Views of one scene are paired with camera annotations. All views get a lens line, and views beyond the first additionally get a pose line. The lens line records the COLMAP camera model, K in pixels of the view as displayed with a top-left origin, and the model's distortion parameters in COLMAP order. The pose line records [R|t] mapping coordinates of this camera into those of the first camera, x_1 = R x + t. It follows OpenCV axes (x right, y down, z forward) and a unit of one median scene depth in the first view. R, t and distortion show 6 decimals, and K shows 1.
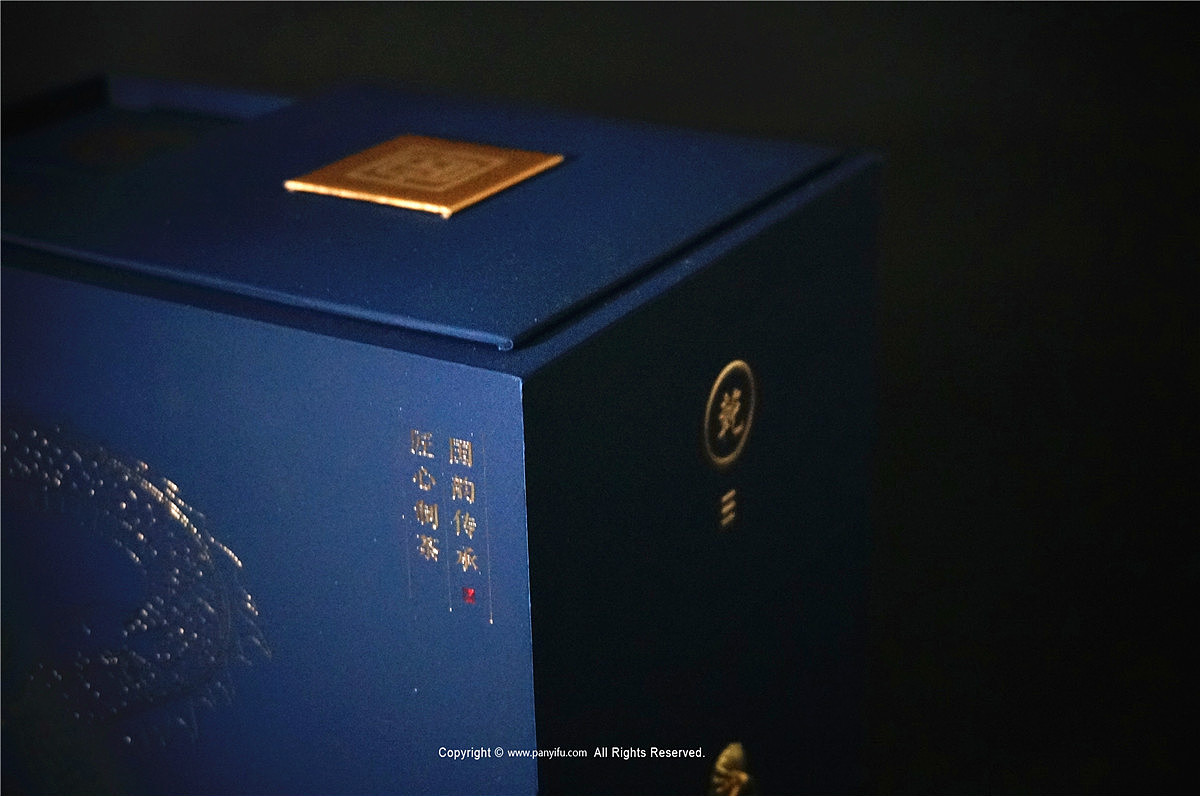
lens RADIAL K [[2076.8, 0, 599.8], [0, 2076.8, 397.6], [0, 0, 1]] dist [0.240486, 0.000000]
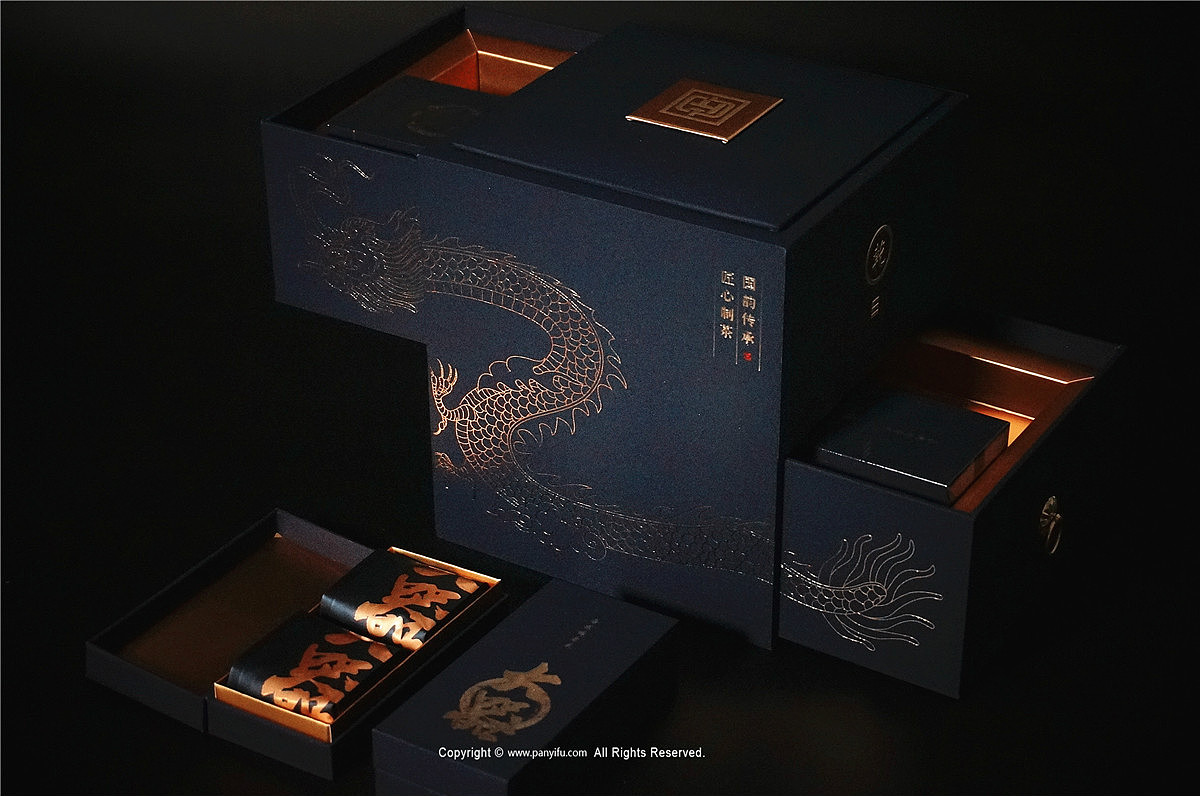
lens RADIAL K [[2429.1, 0, 599.3], [0, 2429.1, 399.5], [0, 0, 1]] dist [0.068840, 0.000000]
pose [[0.999874, 0.014353, 0.006823, -0.193440], [-0.015111, 0.991593, 0.128508, -0.135858], [-0.004922, -0.128595, 0.991685, -1.100938]]
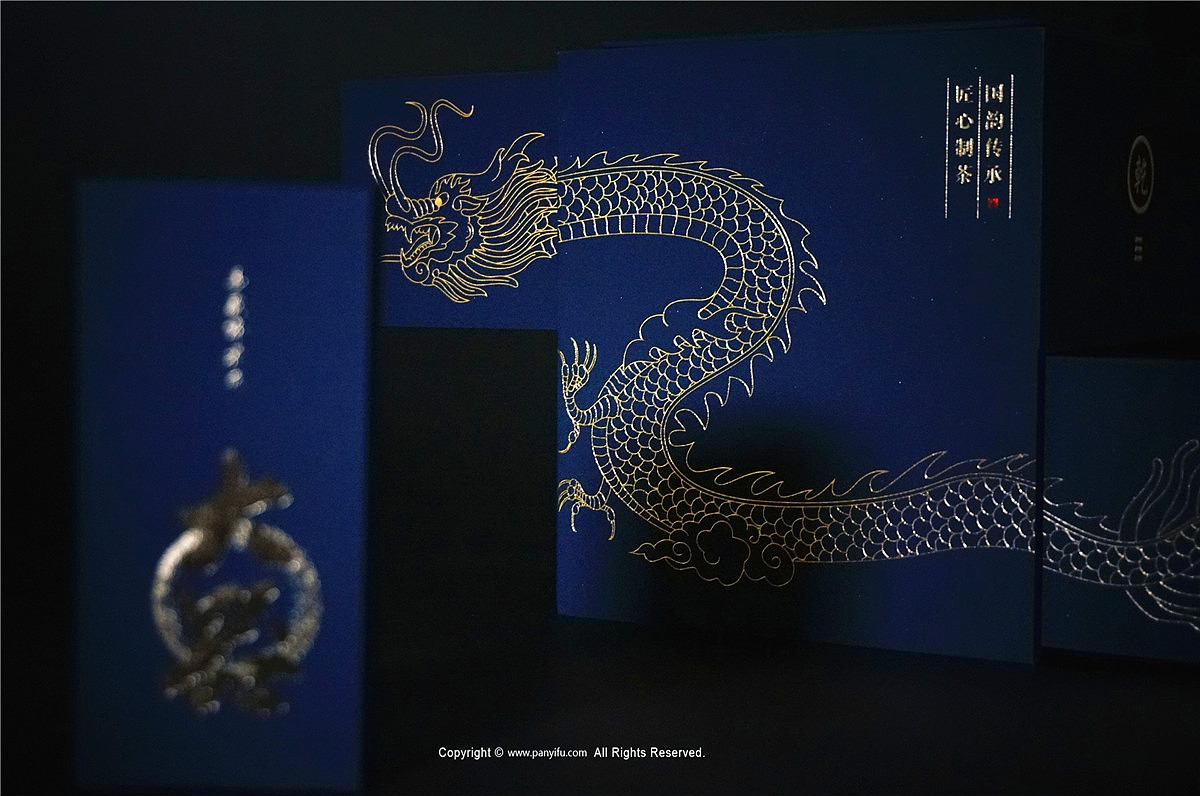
lens RADIAL K [[2299.9, 0, 600.5], [0, 2299.9, 399.2], [0, 0, 1]] dist [0.020138, 0.000000]
pose [[0.999468, 0.026059, -0.019625, -0.272160], [-0.031091, 0.943055, -0.331181, 0.689821], [0.009877, 0.331615, 0.943363, -0.420966]]
